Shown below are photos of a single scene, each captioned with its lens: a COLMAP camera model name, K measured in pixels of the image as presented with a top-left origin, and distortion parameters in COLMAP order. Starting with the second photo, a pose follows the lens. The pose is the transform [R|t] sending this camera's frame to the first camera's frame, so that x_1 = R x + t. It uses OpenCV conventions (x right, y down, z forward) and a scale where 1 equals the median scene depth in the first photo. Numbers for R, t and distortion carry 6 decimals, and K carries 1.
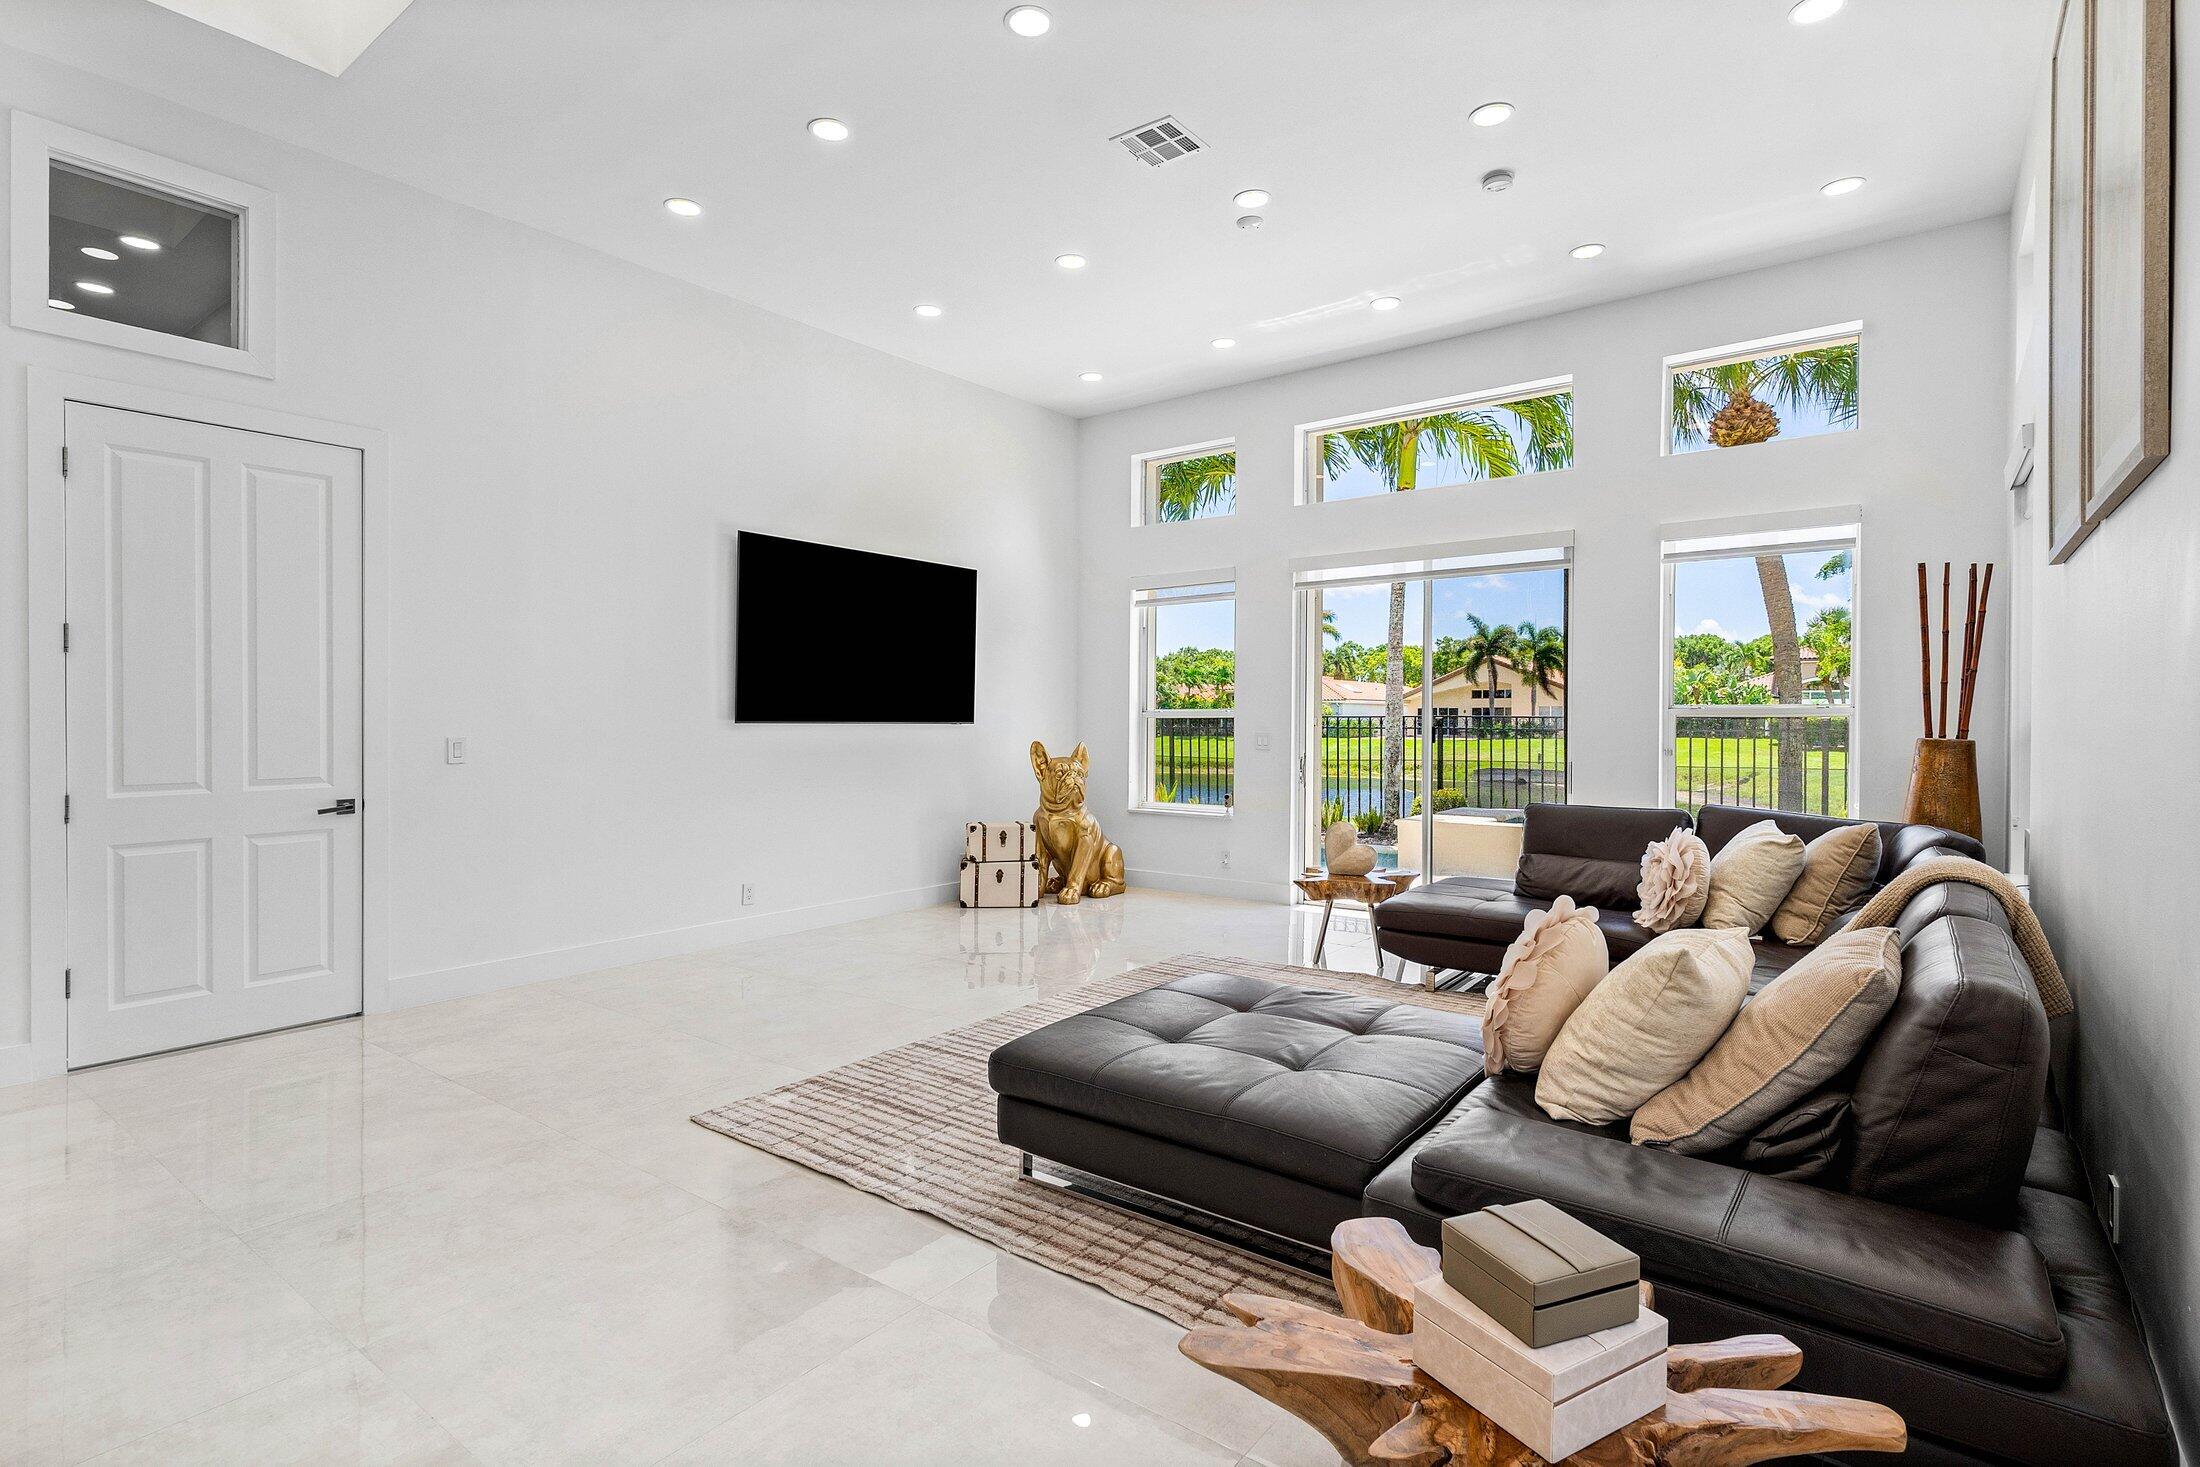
lens RADIAL K [[1070.0, 0, 1092.3], [0, 1070.0, 731.2], [0, 0, 1]] dist [-0.001432, -0.000185]
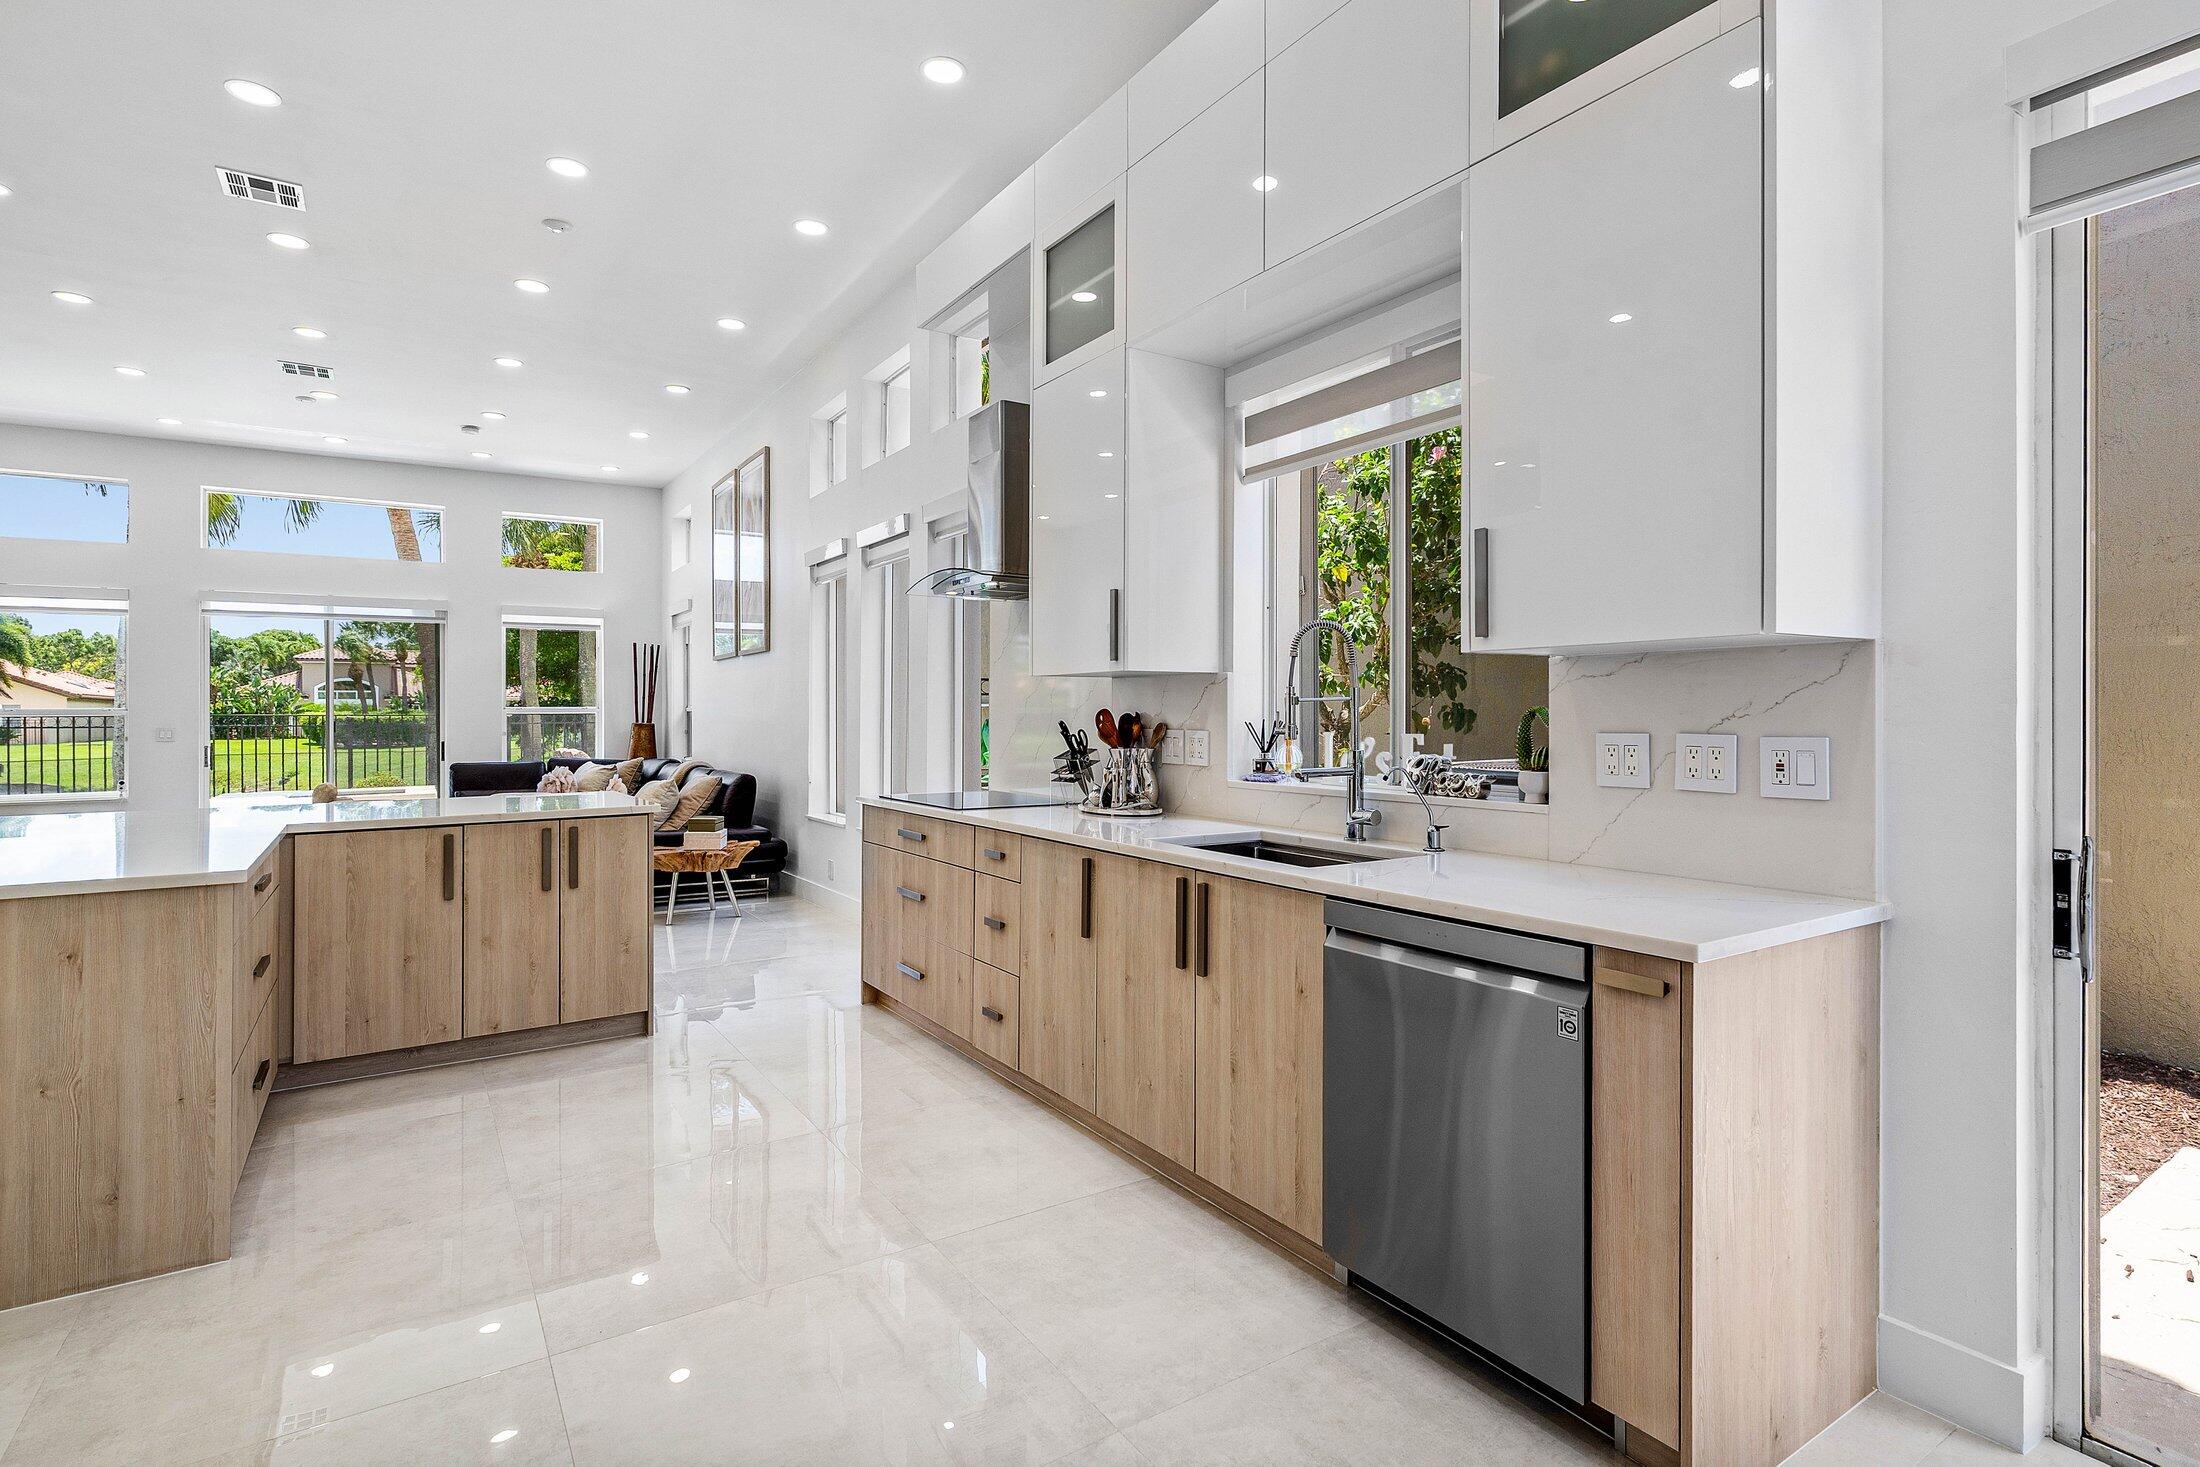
lens RADIAL K [[1070.0, 0, 1117.5], [0, 1070.0, 707.4], [0, 0, 1]] dist [-0.001432, -0.000185]
pose [[0.326623, 0.005008, 0.945142, -0.665342], [0.016239, 0.999809, -0.010910, 0.009564], [-0.945015, 0.018911, 0.326479, -0.446031]]
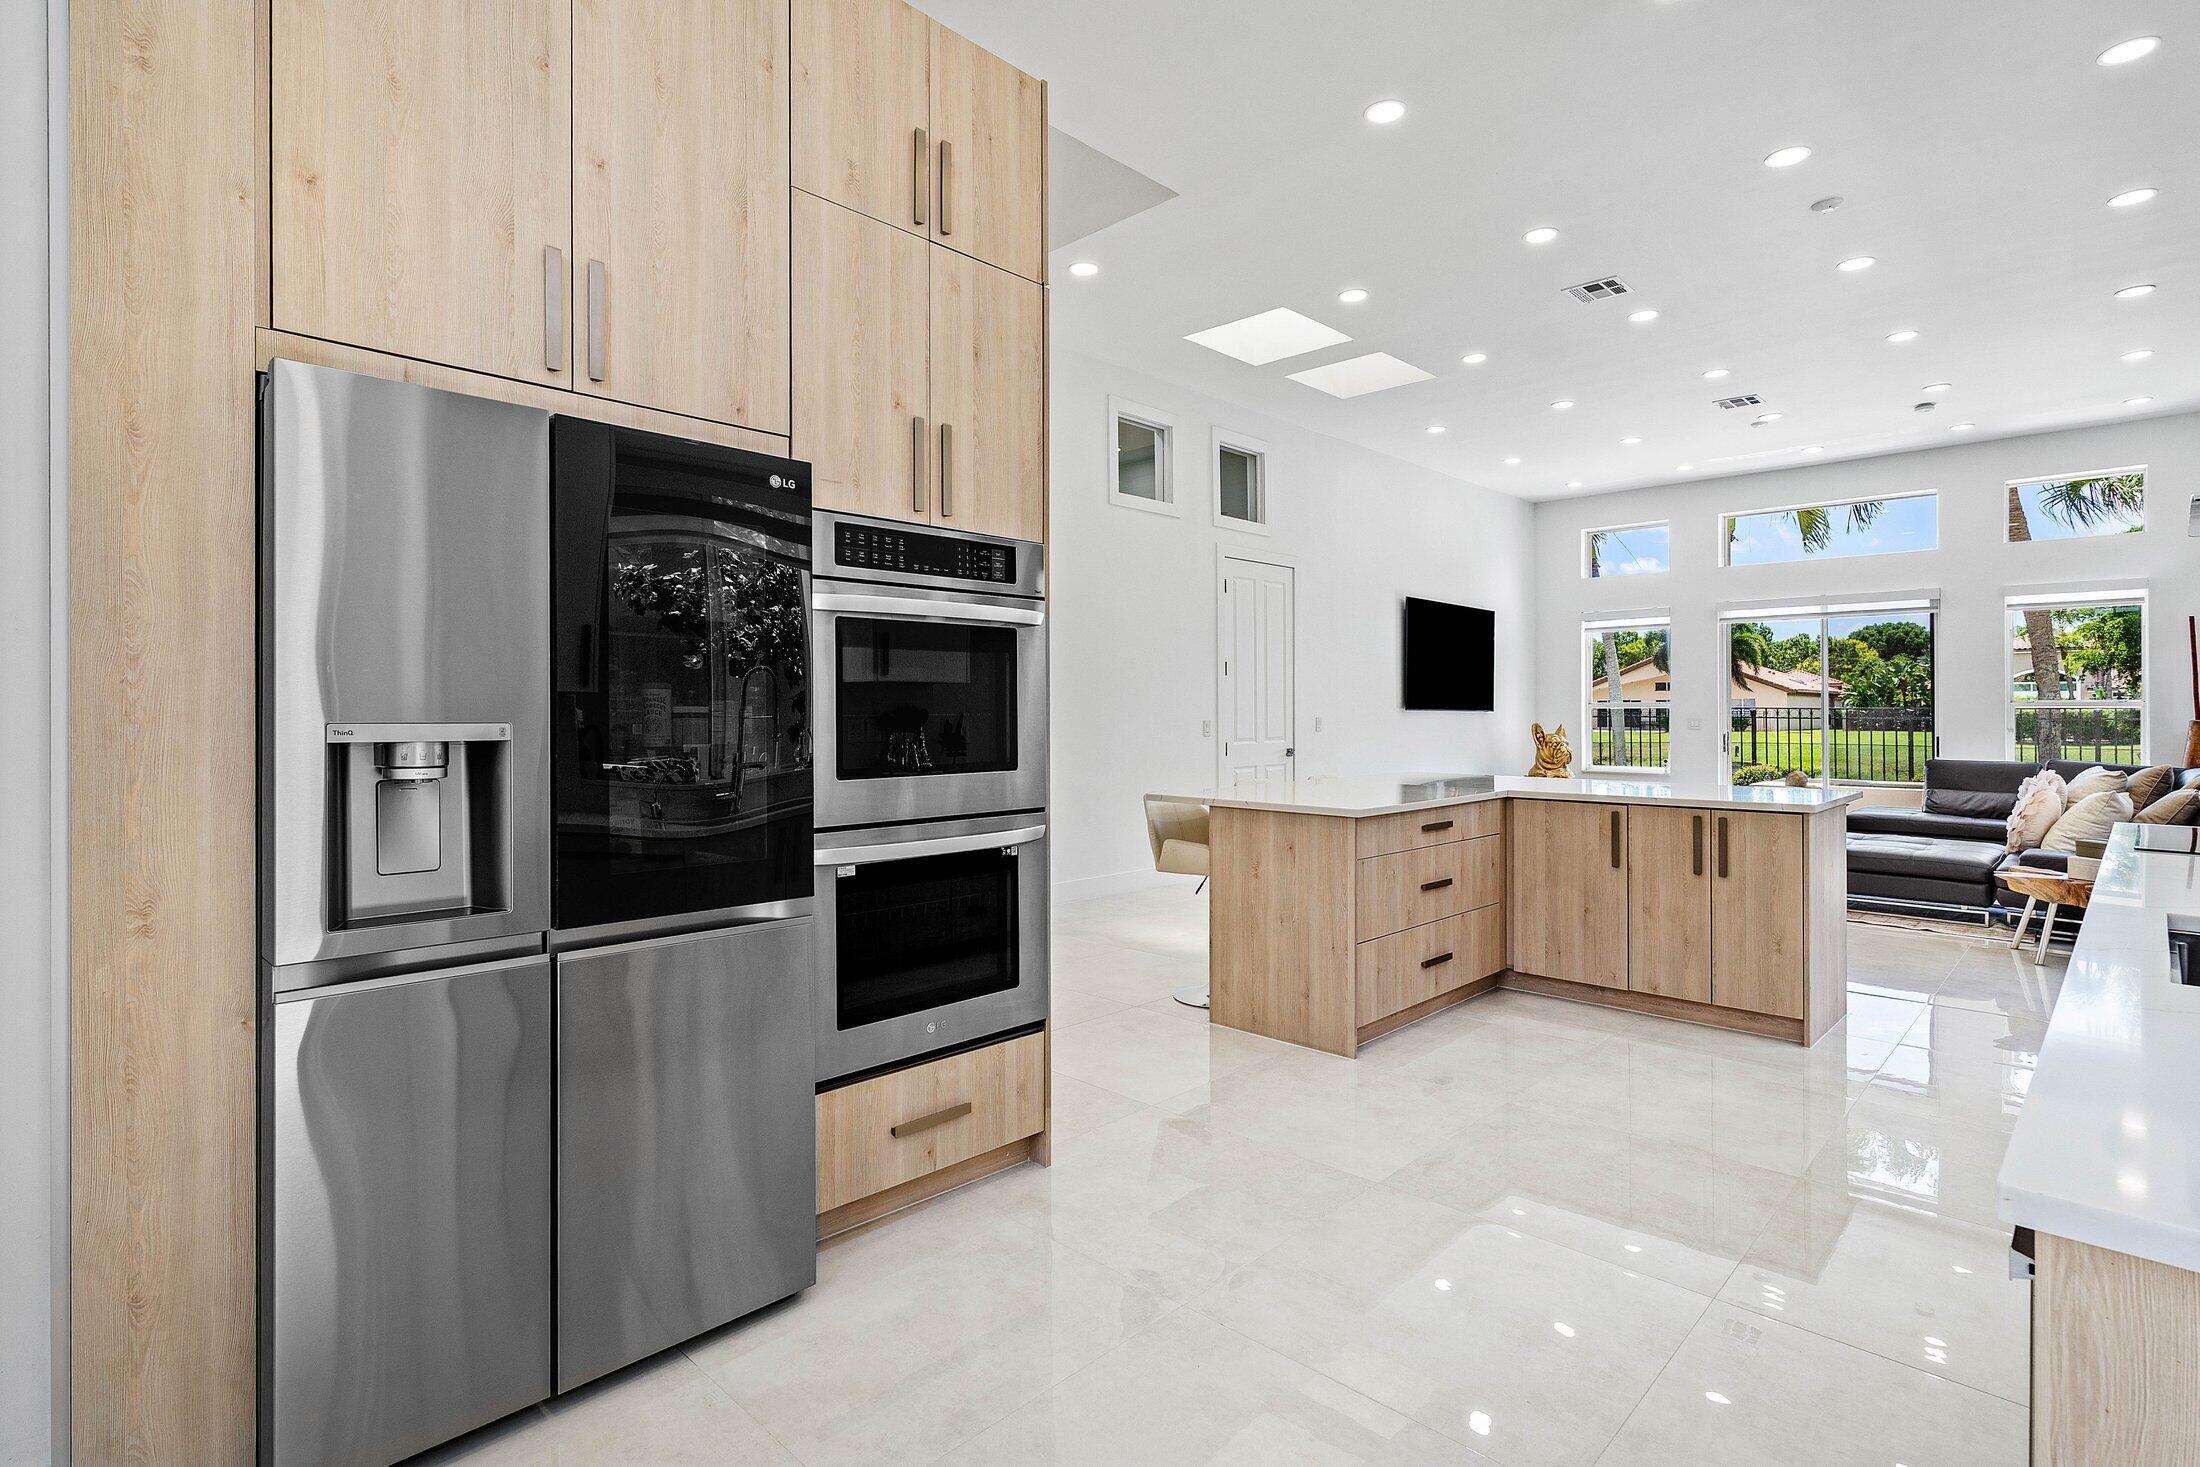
lens RADIAL K [[1070.0, 0, 1101.8], [0, 1070.0, 705.0], [0, 0, 1]] dist [-0.001432, -0.000185]
pose [[0.992625, 0.002511, -0.121201, -0.498918], [-0.004473, 0.999863, -0.015921, 0.011004], [0.121145, 0.016346, 0.992500, -0.602824]]
